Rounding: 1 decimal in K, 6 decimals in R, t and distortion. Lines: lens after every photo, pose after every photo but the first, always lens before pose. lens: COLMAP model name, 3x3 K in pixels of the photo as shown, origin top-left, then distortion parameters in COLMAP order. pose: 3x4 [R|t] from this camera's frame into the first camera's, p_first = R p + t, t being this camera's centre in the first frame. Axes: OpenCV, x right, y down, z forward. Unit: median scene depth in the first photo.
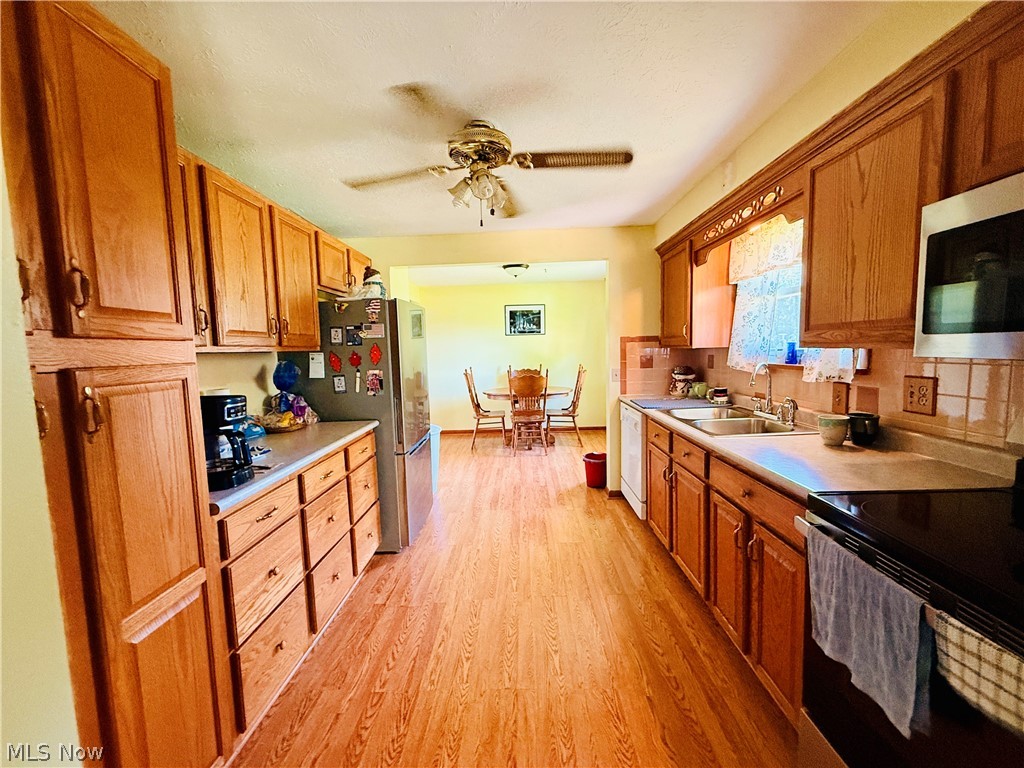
lens RADIAL K [[407.8, 0, 512.0], [0, 407.8, 384.0], [0, 0, 1]] dist [-0.000279, -0.000065]
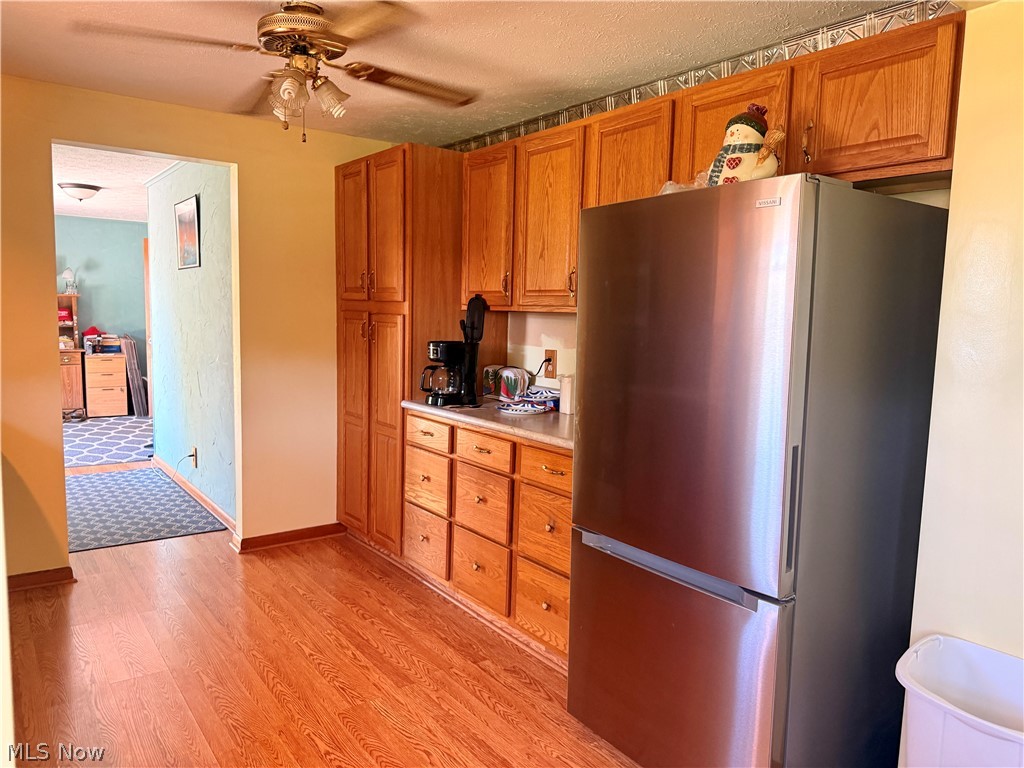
lens RADIAL K [[719.8, 0, 515.2], [0, 719.8, 387.7], [0, 0, 1]] dist [0.076644, -0.107222]
pose [[-0.787721, 0.075799, -0.611351, 0.449412], [-0.051271, 0.980891, 0.187679, -0.217710], [0.613895, 0.179183, -0.768783, 2.279882]]
